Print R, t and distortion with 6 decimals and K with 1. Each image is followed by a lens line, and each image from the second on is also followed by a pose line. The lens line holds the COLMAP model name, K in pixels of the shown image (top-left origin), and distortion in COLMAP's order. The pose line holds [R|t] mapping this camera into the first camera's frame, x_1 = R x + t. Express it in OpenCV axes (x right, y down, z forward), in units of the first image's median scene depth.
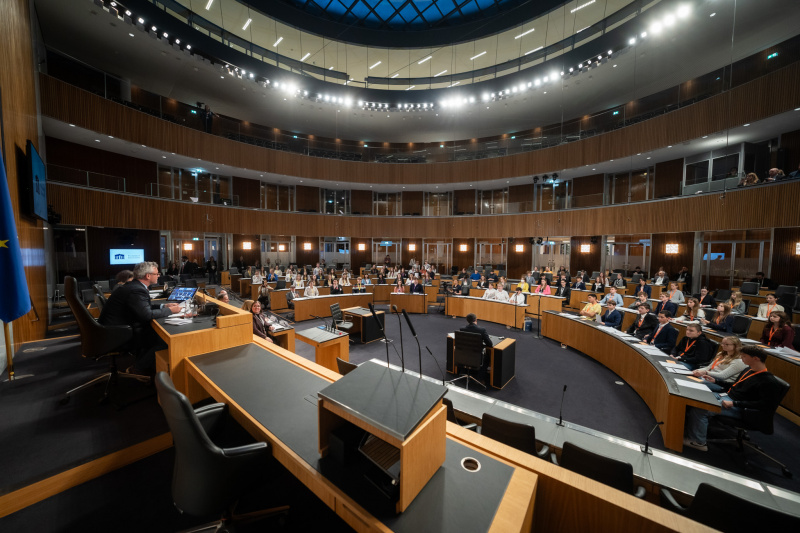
lens RADIAL K [[269.9, 0, 400.0], [0, 269.9, 266.5], [0, 0, 1]] dist [0.001066, 0.000064]
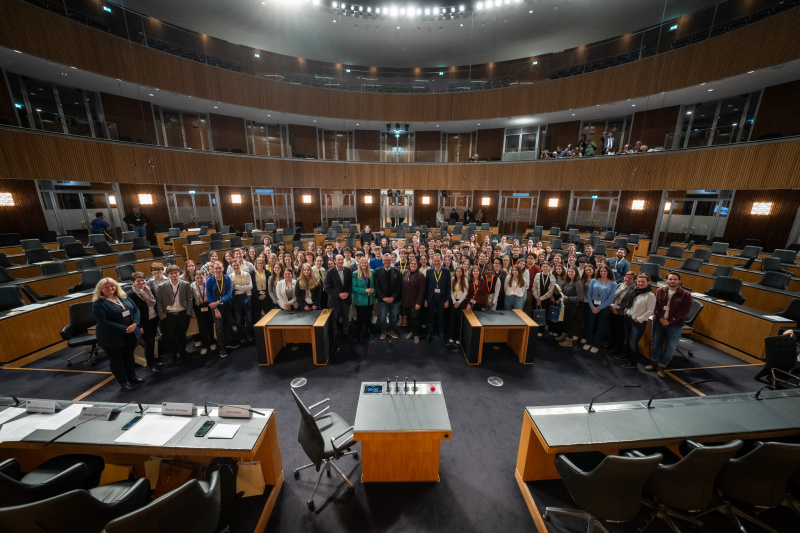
lens RADIAL K [[283.8, 0, 400.5], [0, 283.8, 277.5], [0, 0, 1]] dist [-0.000973, -0.000031]
pose [[0.754013, -0.171935, 0.633957, -0.204738], [0.040743, 0.975518, 0.216112, -0.012770], [-0.655594, -0.137122, 0.742559, 0.131976]]
